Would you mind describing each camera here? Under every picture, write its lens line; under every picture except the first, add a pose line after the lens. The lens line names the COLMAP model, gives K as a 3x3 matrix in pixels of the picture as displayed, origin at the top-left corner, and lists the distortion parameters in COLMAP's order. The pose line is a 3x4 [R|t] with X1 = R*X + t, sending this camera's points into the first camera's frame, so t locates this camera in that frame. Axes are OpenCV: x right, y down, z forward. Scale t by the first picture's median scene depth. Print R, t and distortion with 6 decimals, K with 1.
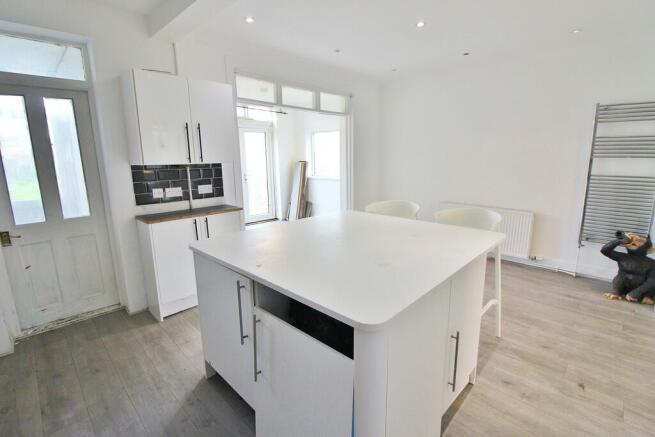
lens RADIAL K [[305.5, 0, 326.0], [0, 305.5, 210.1], [0, 0, 1]] dist [-0.000388, -0.000138]
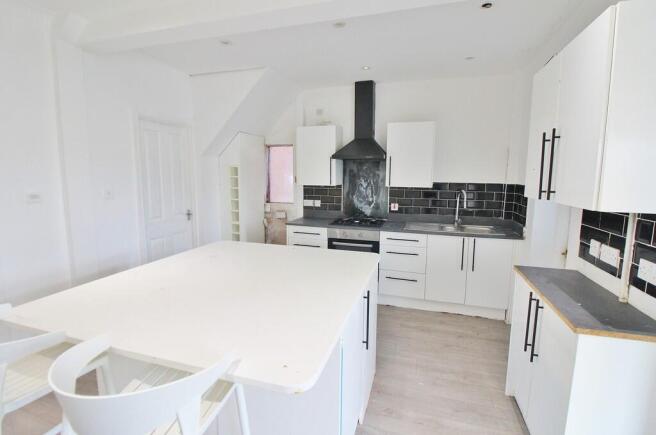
lens RADIAL K [[306.0, 0, 326.5], [0, 306.0, 209.1], [0, 0, 1]] dist [-0.000388, -0.000138]
pose [[-0.900859, 0.049463, -0.431284, 0.141612], [-0.080377, 0.957305, 0.277682, -0.206360], [0.426605, 0.284817, -0.858421, 1.045295]]
